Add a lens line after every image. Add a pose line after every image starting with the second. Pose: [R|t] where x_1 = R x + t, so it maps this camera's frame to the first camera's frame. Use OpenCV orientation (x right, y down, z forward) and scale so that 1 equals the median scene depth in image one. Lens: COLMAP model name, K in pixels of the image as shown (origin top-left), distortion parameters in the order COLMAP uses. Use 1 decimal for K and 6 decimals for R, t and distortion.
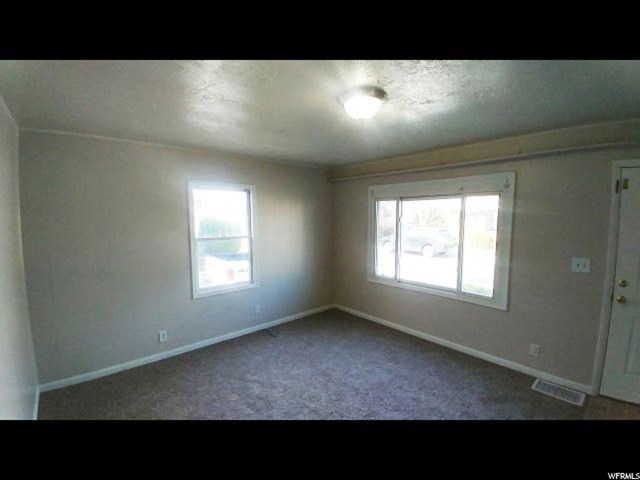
lens RADIAL K [[293.5, 0, 320.0], [0, 293.5, 240.0], [0, 0, 1]] dist [-0.000143, -0.000066]
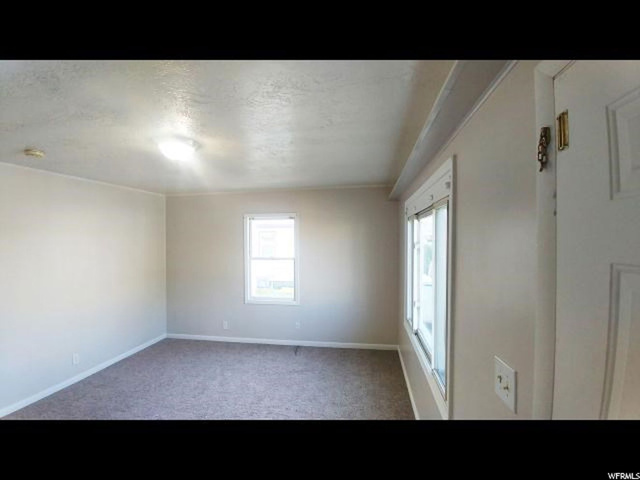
lens RADIAL K [[284.9, 0, 321.1], [0, 284.9, 254.5], [0, 0, 1]] dist [0.000635, 0.000016]
pose [[0.635517, 0.042242, -0.770930, 0.740456], [-0.065806, 0.997832, 0.000428, -0.038545], [0.769277, 0.050460, 0.636920, 0.434620]]
